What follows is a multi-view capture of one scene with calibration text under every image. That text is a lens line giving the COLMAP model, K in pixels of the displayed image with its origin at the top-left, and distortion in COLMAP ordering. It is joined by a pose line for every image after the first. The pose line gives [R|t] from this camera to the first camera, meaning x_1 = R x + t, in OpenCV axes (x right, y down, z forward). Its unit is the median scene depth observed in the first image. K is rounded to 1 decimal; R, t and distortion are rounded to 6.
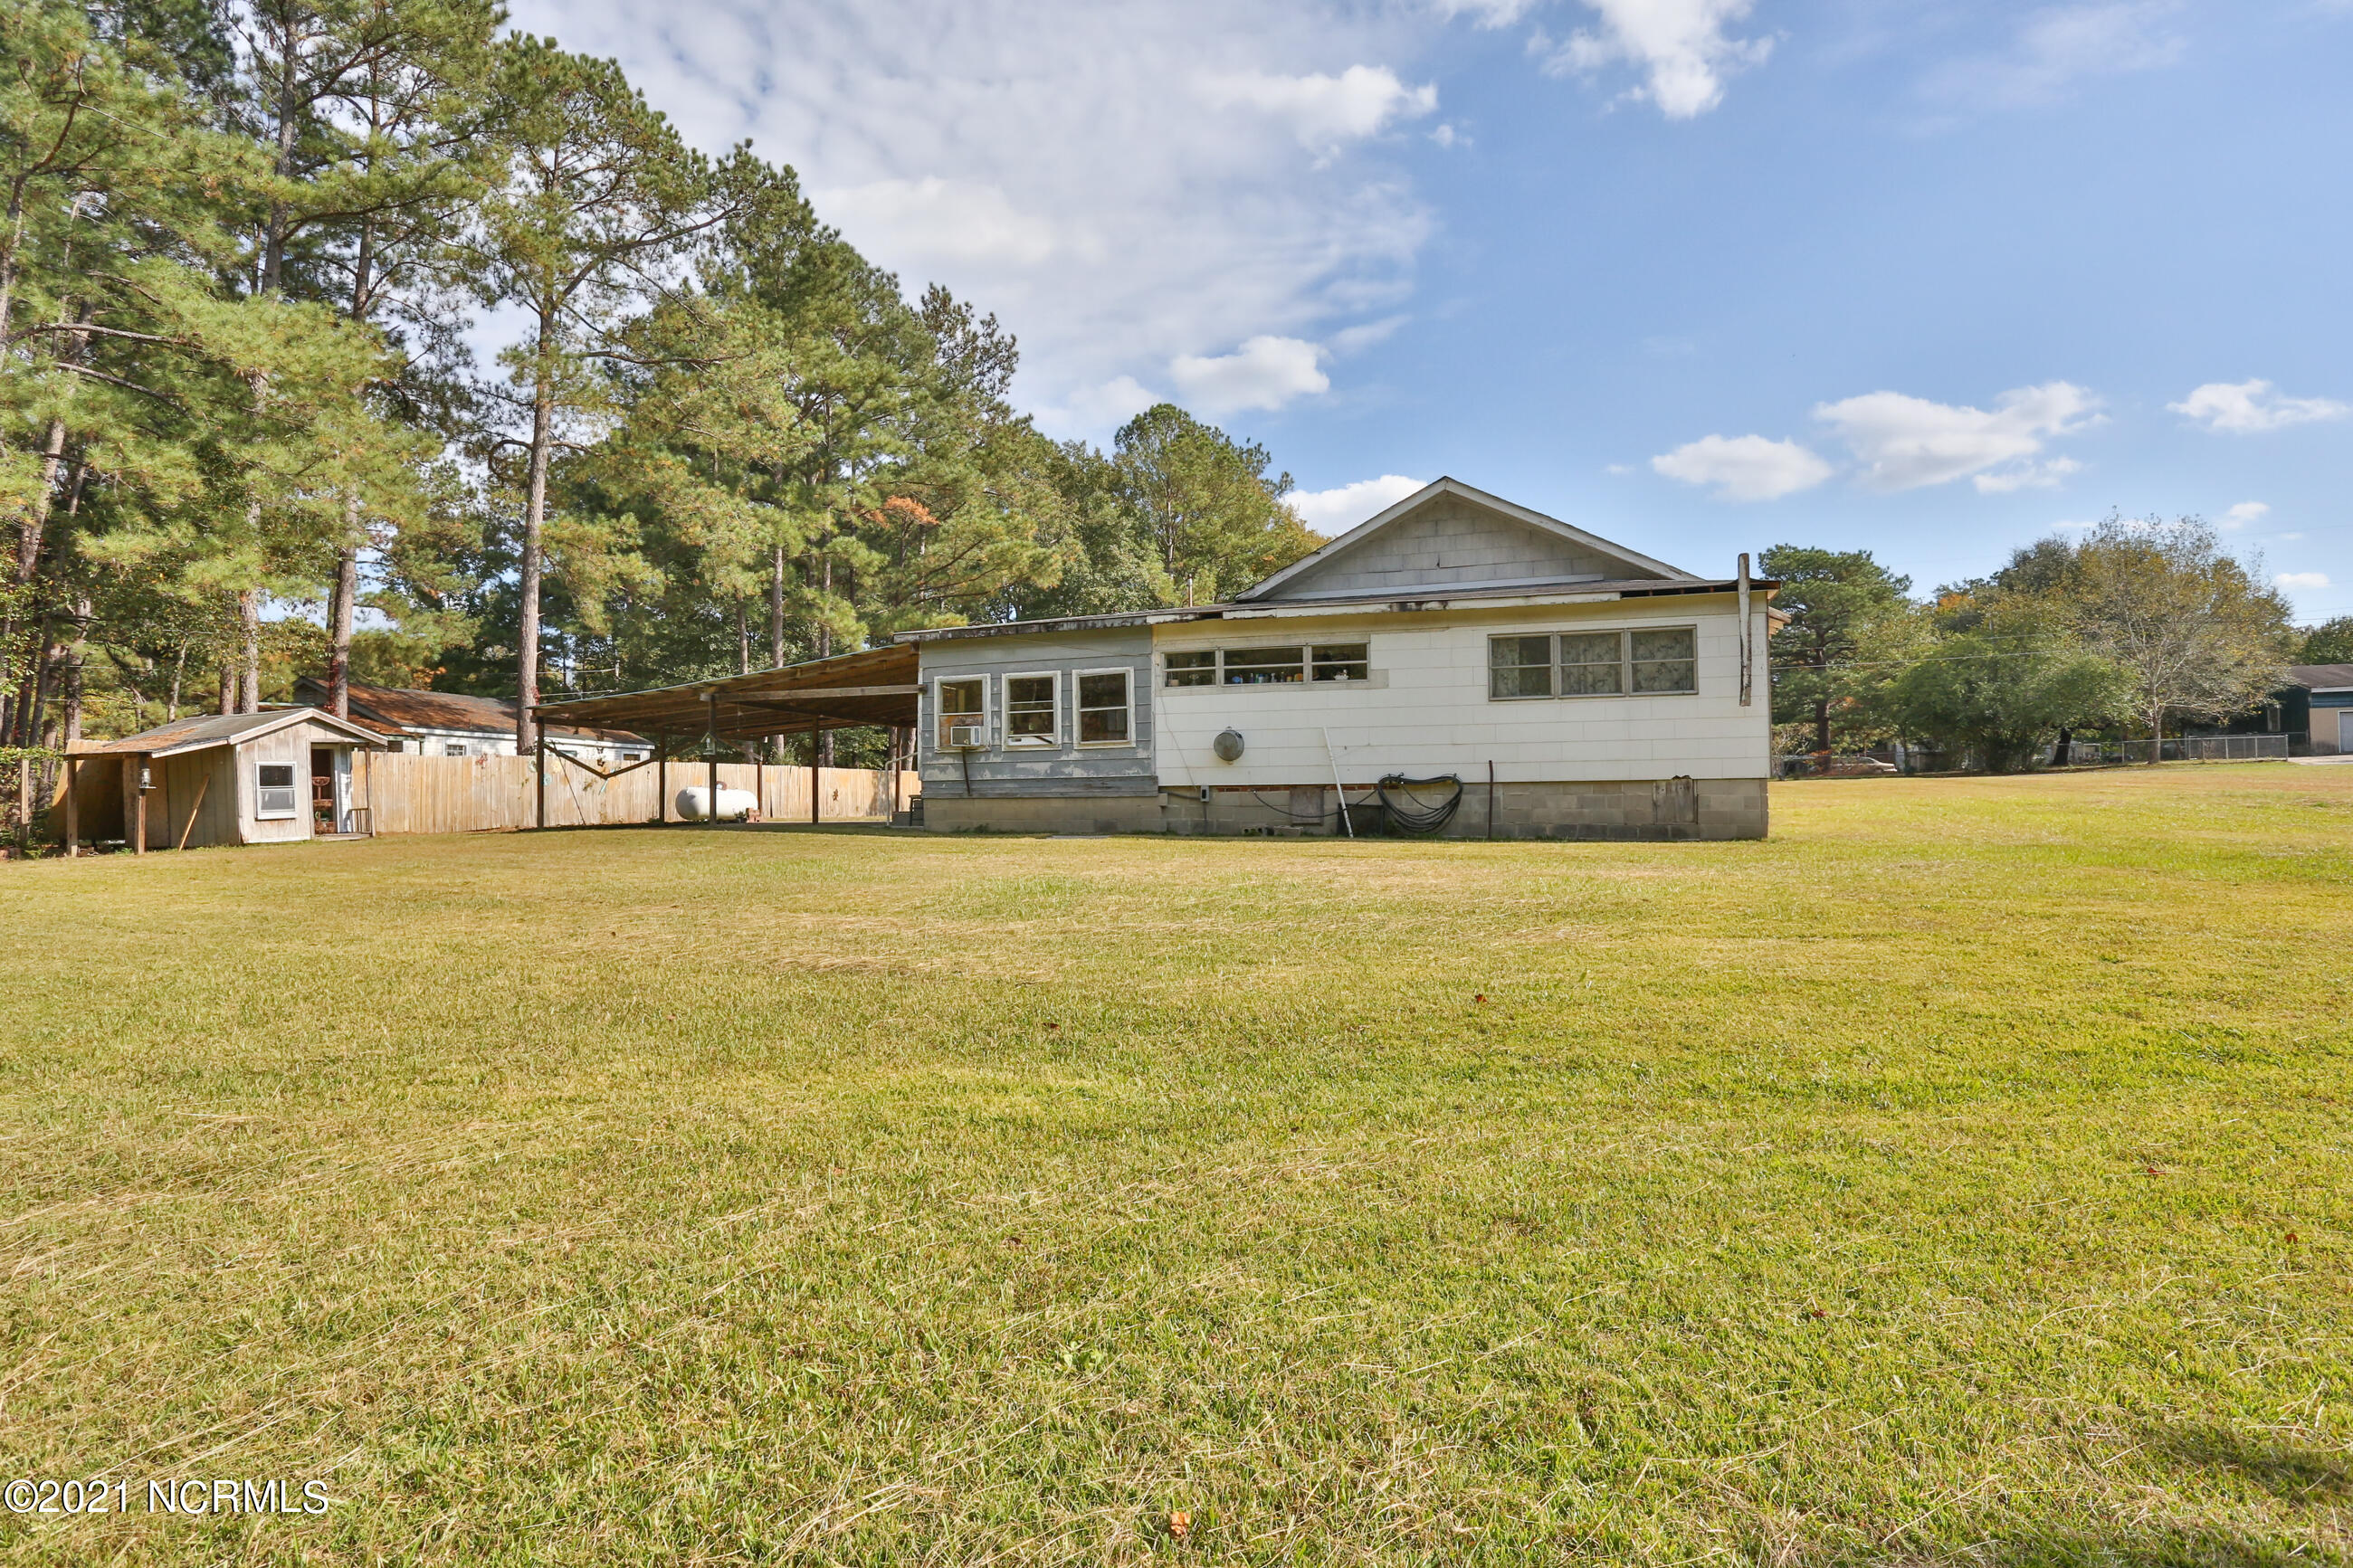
lens RADIAL K [[1209.9, 0, 1168.4], [0, 1209.9, 773.6], [0, 0, 1]] dist [-0.085642, 0.040475]
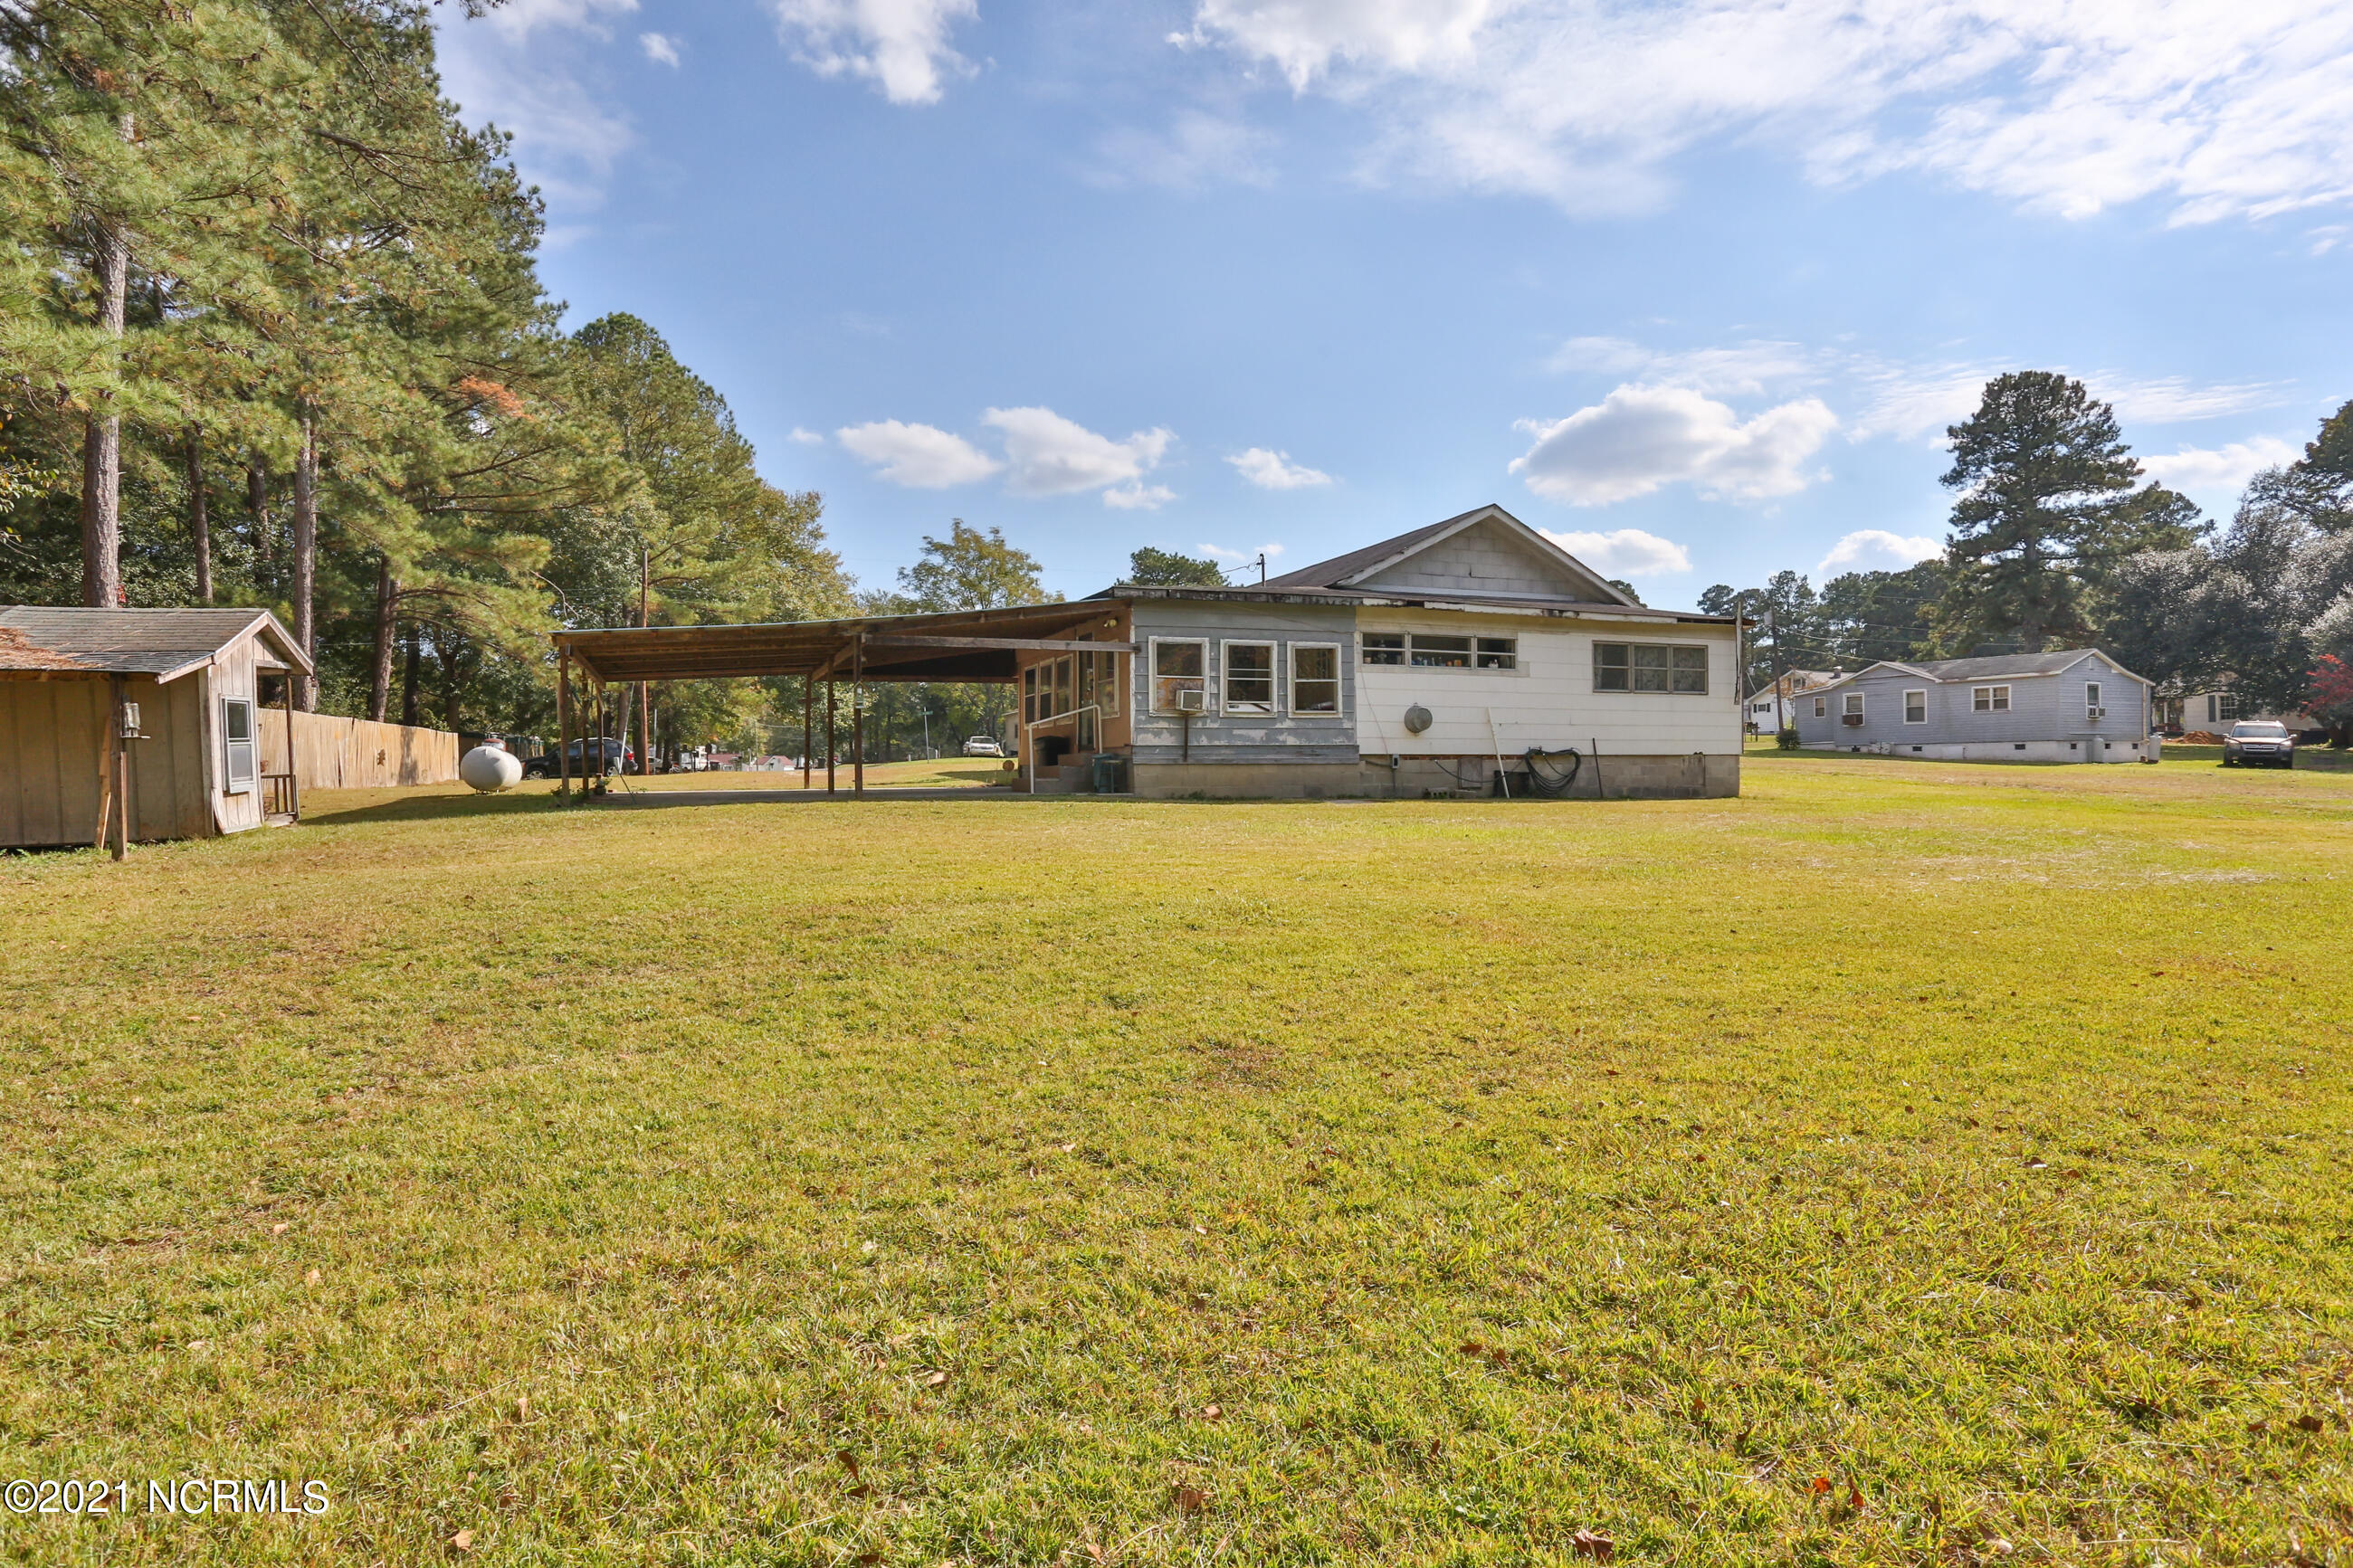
lens RADIAL K [[1209.9, 0, 1168.4], [0, 1209.9, 773.6], [0, 0, 1]] dist [-0.085642, 0.040475]
pose [[0.782779, 0.001731, 0.622298, -0.825088], [-0.019385, 0.999579, 0.021603, 0.007620], [-0.621998, -0.028973, 0.782483, 0.254935]]
